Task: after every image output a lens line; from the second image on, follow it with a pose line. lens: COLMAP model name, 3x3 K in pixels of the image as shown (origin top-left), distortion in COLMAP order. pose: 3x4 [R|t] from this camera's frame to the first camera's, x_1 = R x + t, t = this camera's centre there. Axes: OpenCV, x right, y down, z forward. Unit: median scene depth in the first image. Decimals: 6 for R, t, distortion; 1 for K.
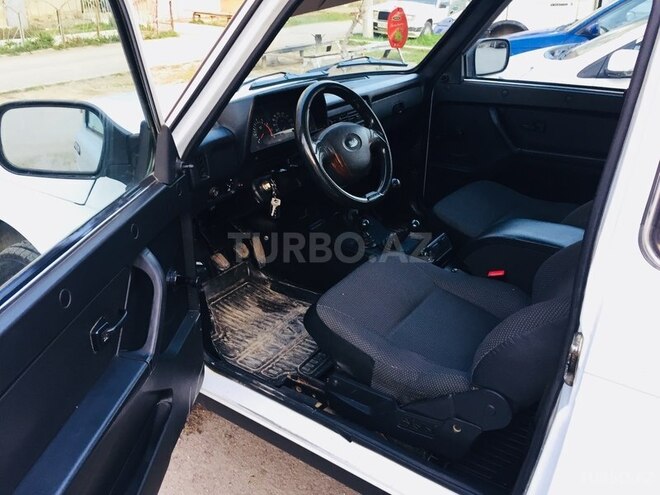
lens RADIAL K [[569.7, 0, 326.8], [0, 569.7, 246.9], [0, 0, 1]] dist [0.089344, -0.127544]
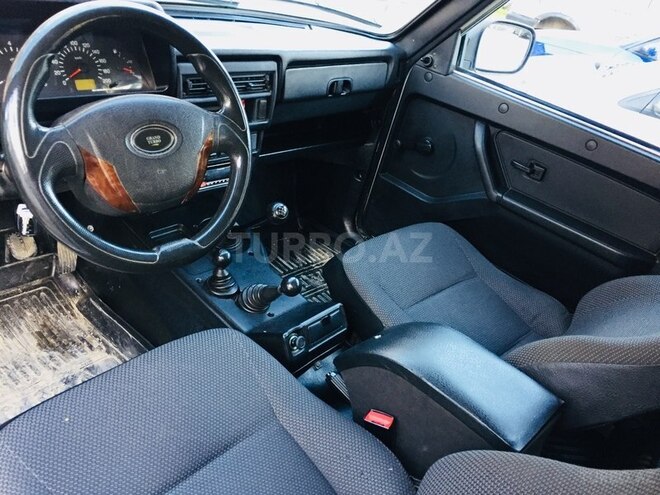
lens RADIAL K [[569.7, 0, 332.2], [0, 569.7, 249.9], [0, 0, 1]] dist [0.089344, -0.127544]
pose [[0.965091, 0.259185, 0.037726, 0.135210], [-0.261596, 0.960979, 0.089931, -0.117510], [-0.012945, -0.096661, 0.995233, 0.323321]]
